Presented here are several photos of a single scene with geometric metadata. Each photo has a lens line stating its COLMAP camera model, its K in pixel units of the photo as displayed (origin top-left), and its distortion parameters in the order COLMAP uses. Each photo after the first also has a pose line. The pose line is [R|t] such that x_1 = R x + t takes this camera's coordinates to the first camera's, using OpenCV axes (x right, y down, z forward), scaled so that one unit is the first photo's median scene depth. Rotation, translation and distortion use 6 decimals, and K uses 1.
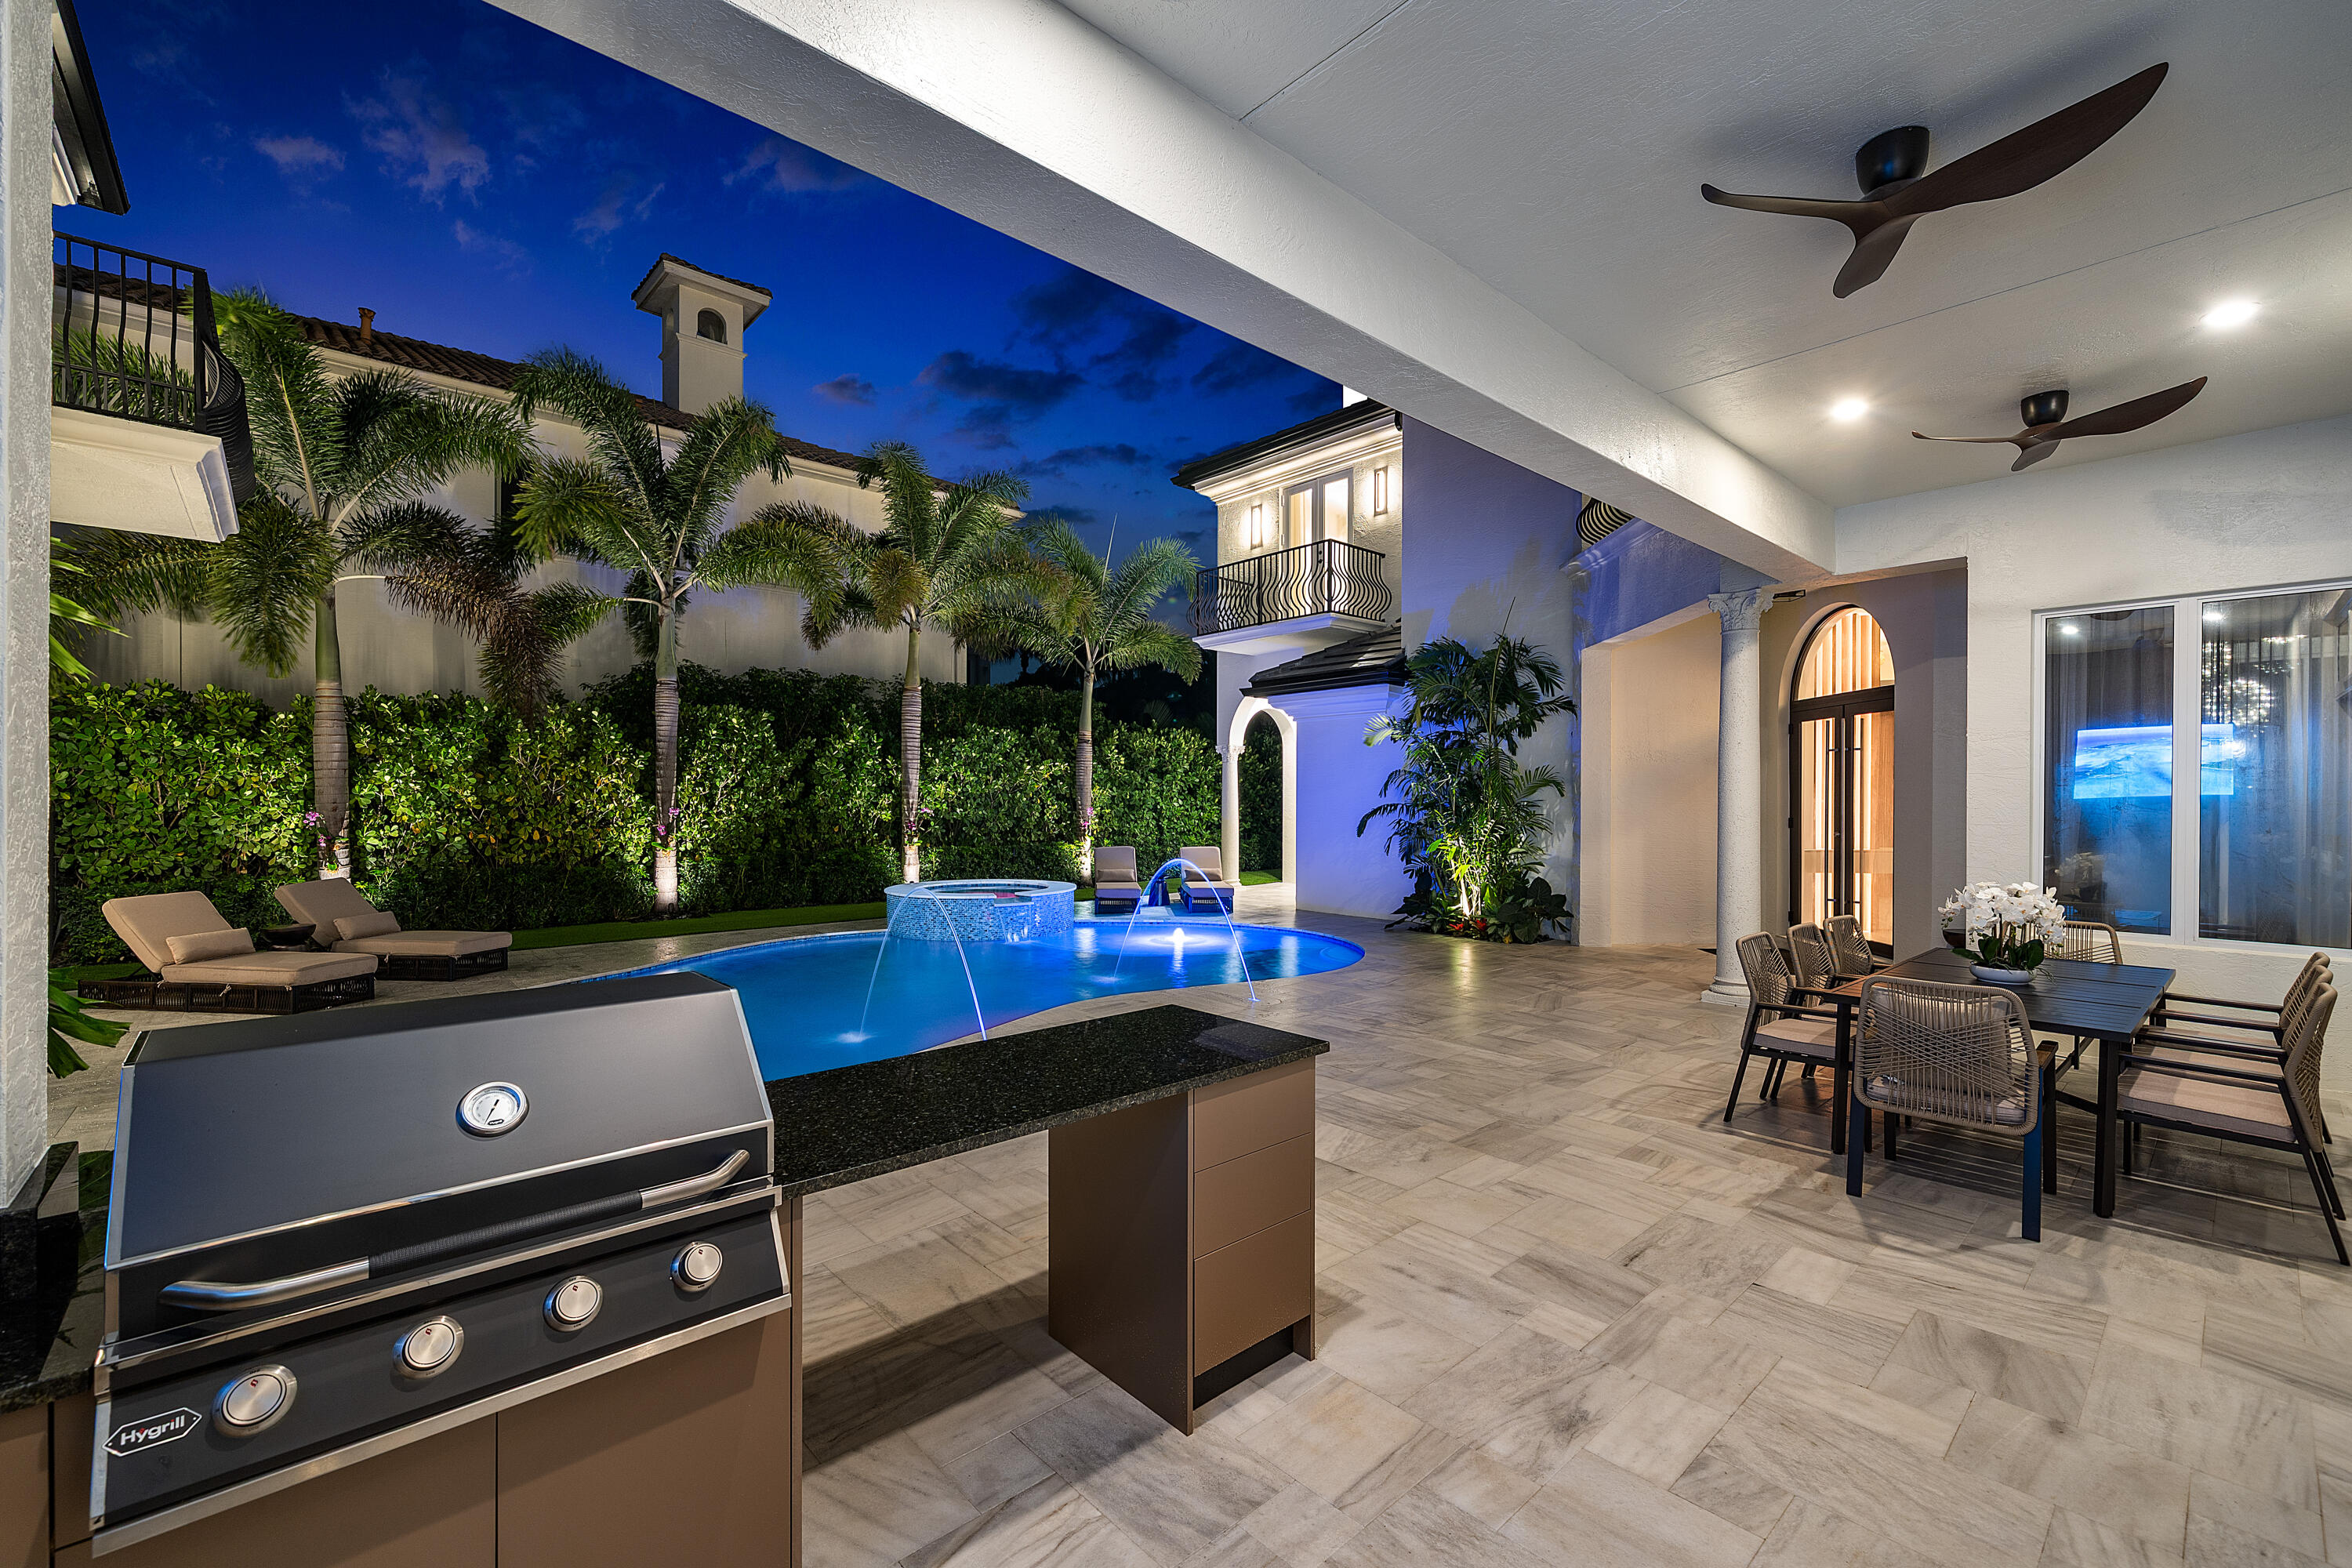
lens RADIAL K [[959.3, 0, 1179.6], [0, 959.3, 800.4], [0, 0, 1]] dist [0.000409, -0.000119]
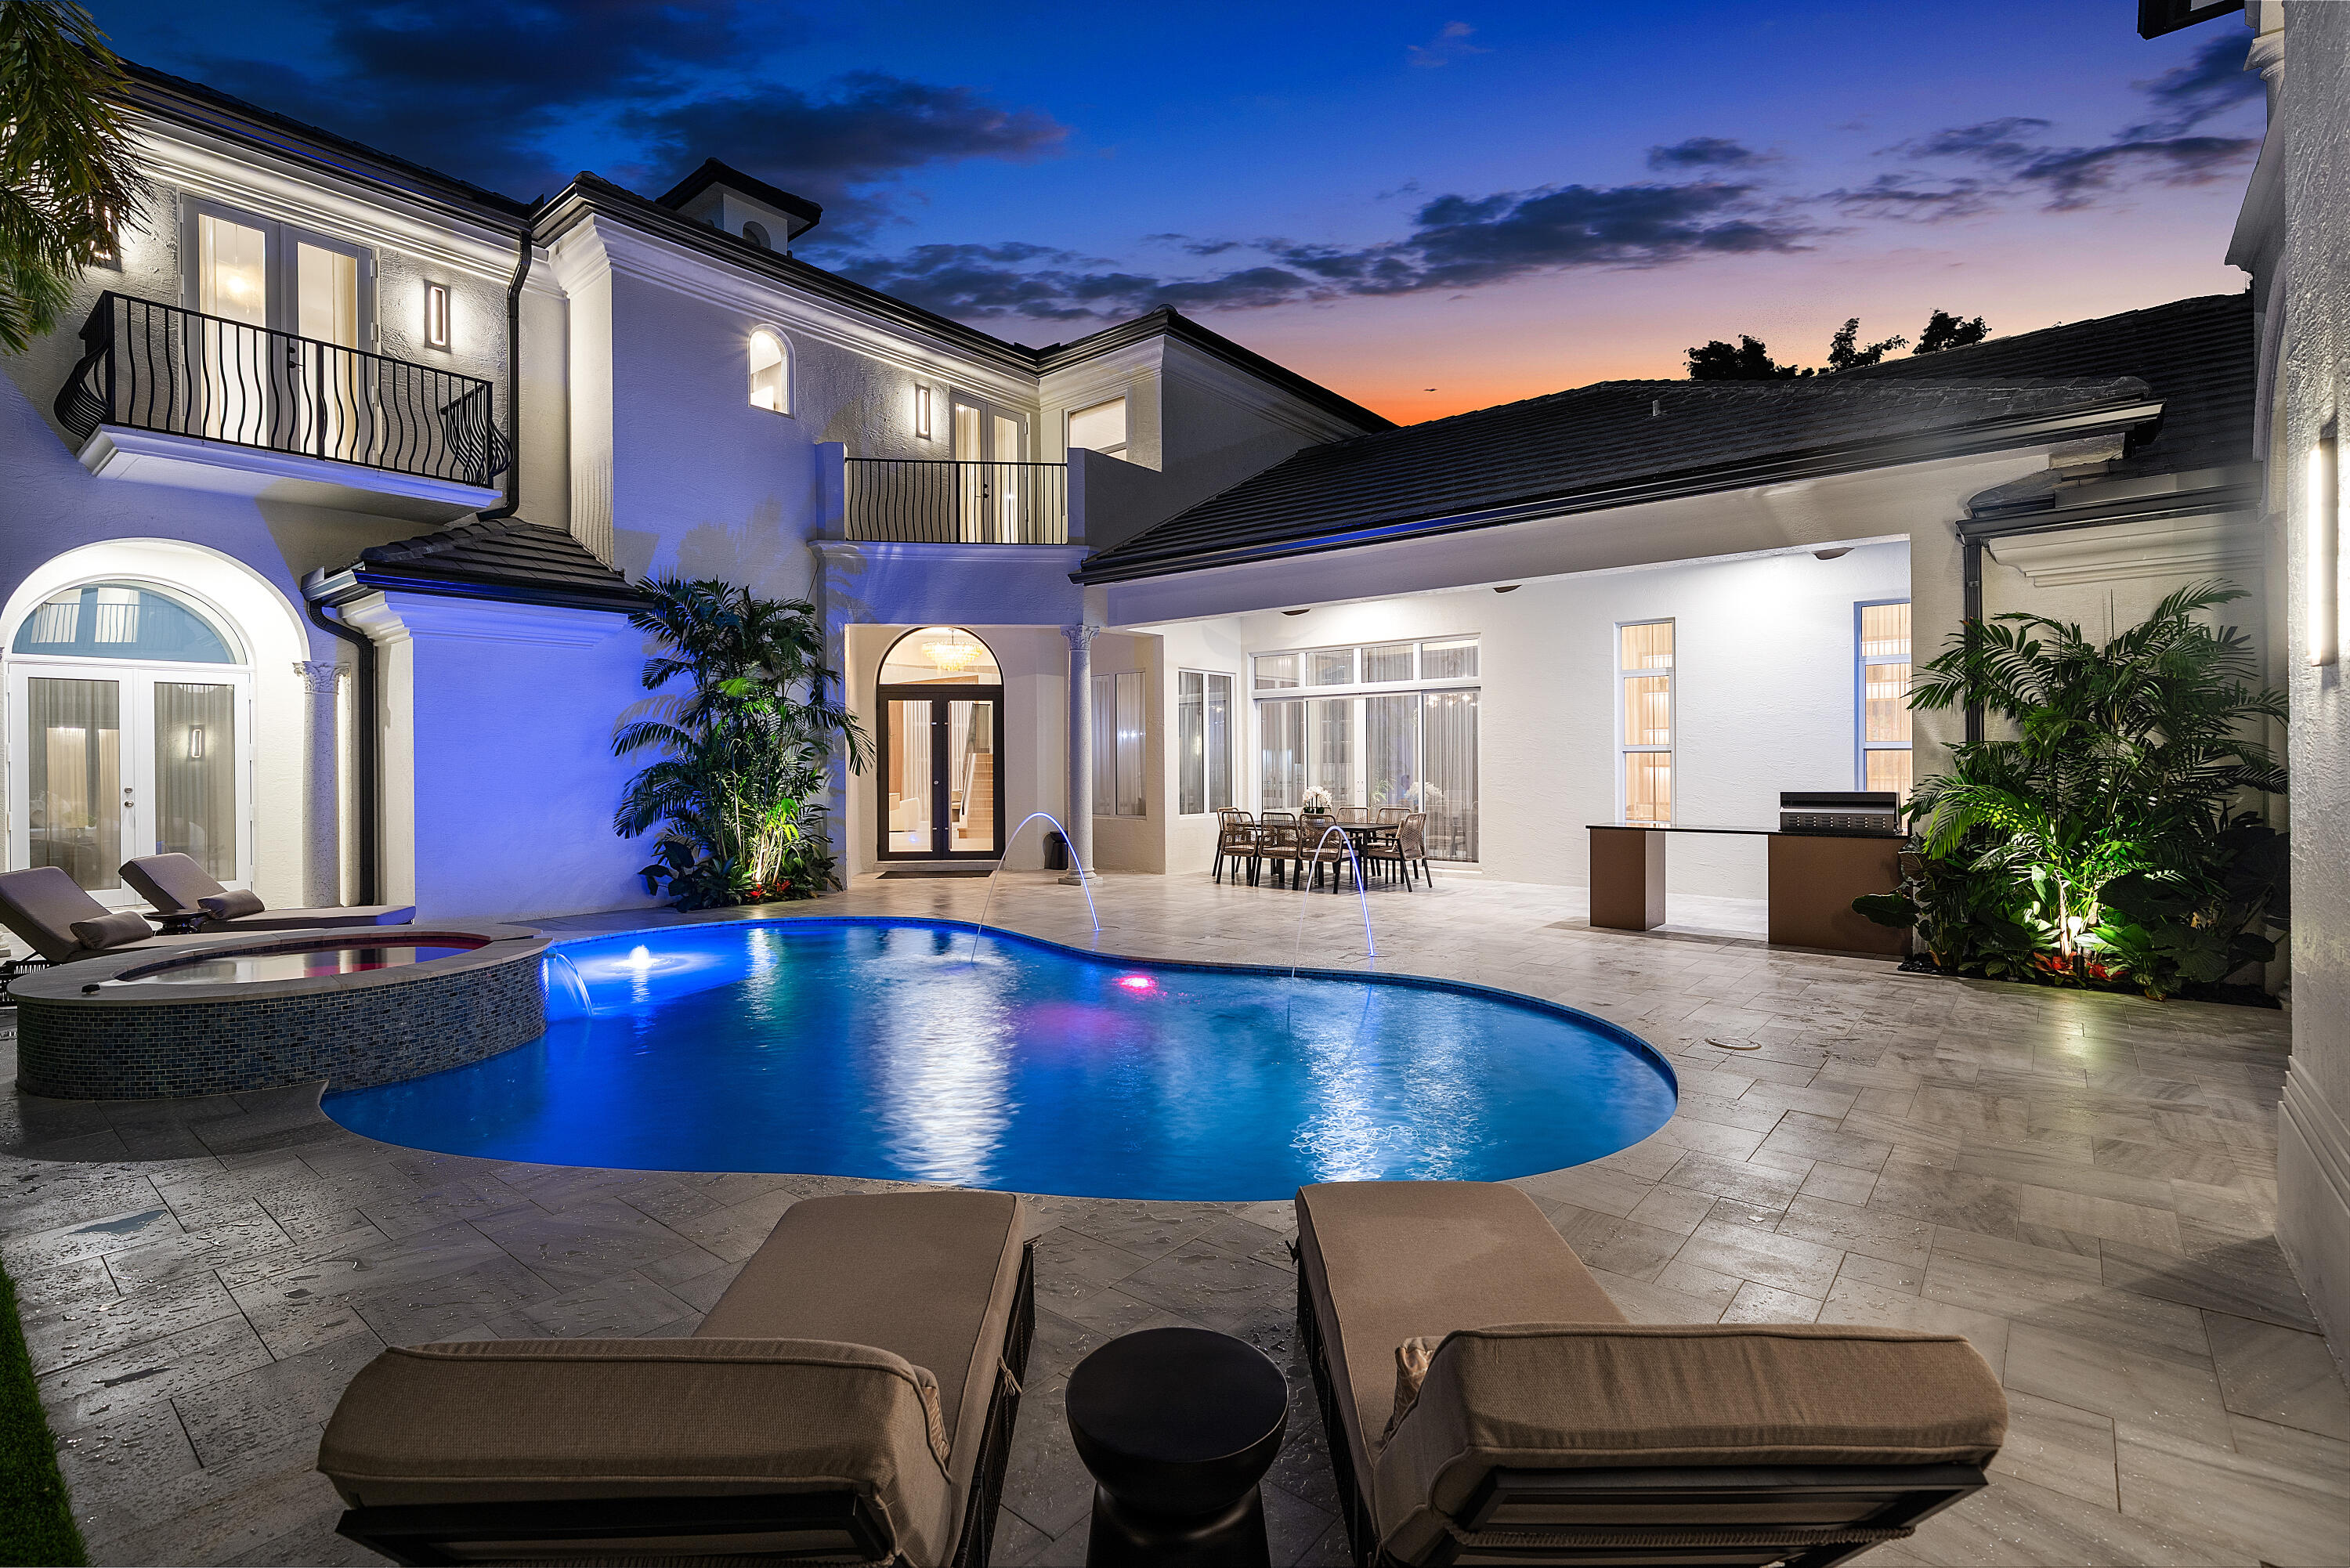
lens RADIAL K [[1076.4, 0, 1171.5], [0, 1076.4, 770.6], [0, 0, 1]] dist [-0.001046, 0.000497]
pose [[-0.145087, -0.006908, 0.989395, -0.813944], [0.009083, 0.999924, 0.008313, 0.006256], [-0.989377, 0.010192, -0.145014, 0.746251]]
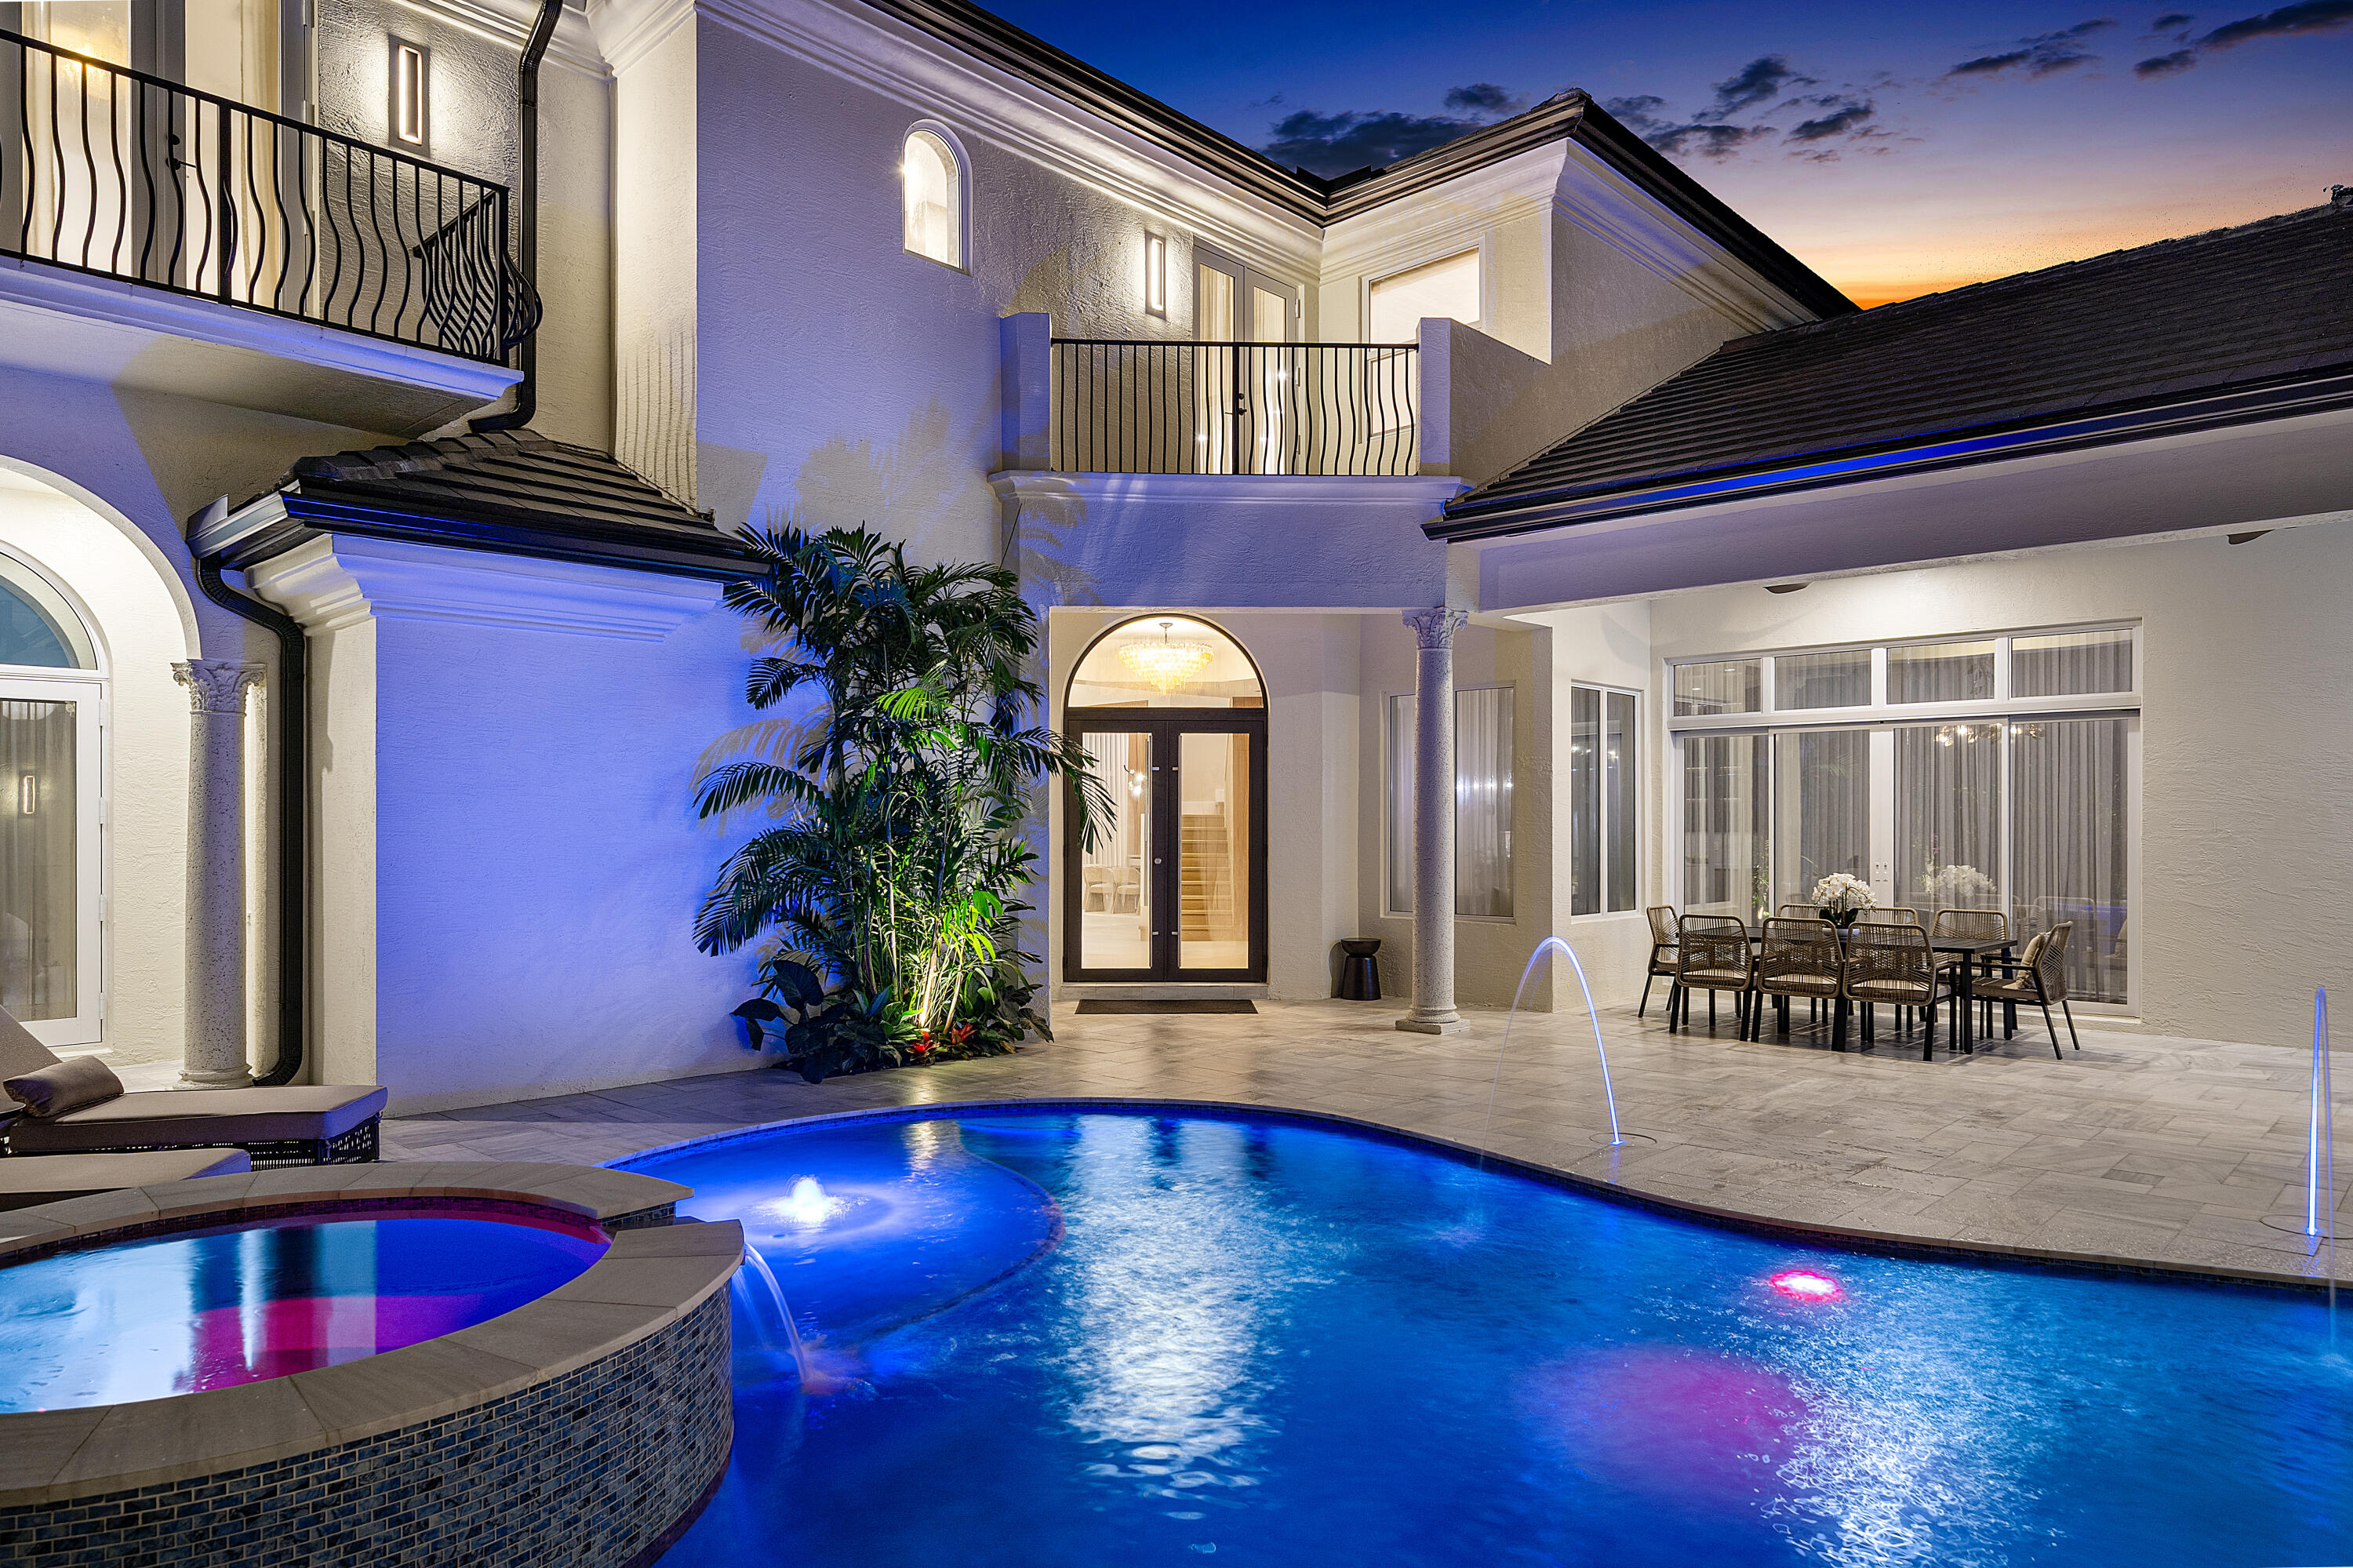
lens RADIAL K [[1409.6, 0, 1264.6], [0, 1409.6, 828.9], [0, 0, 1]] dist [-0.001732, 0.002392]
pose [[-0.126378, -0.003468, 0.991976, -0.567173], [0.004865, 0.999980, 0.004115, -0.000257], [-0.991970, 0.005346, -0.126358, 0.900509]]
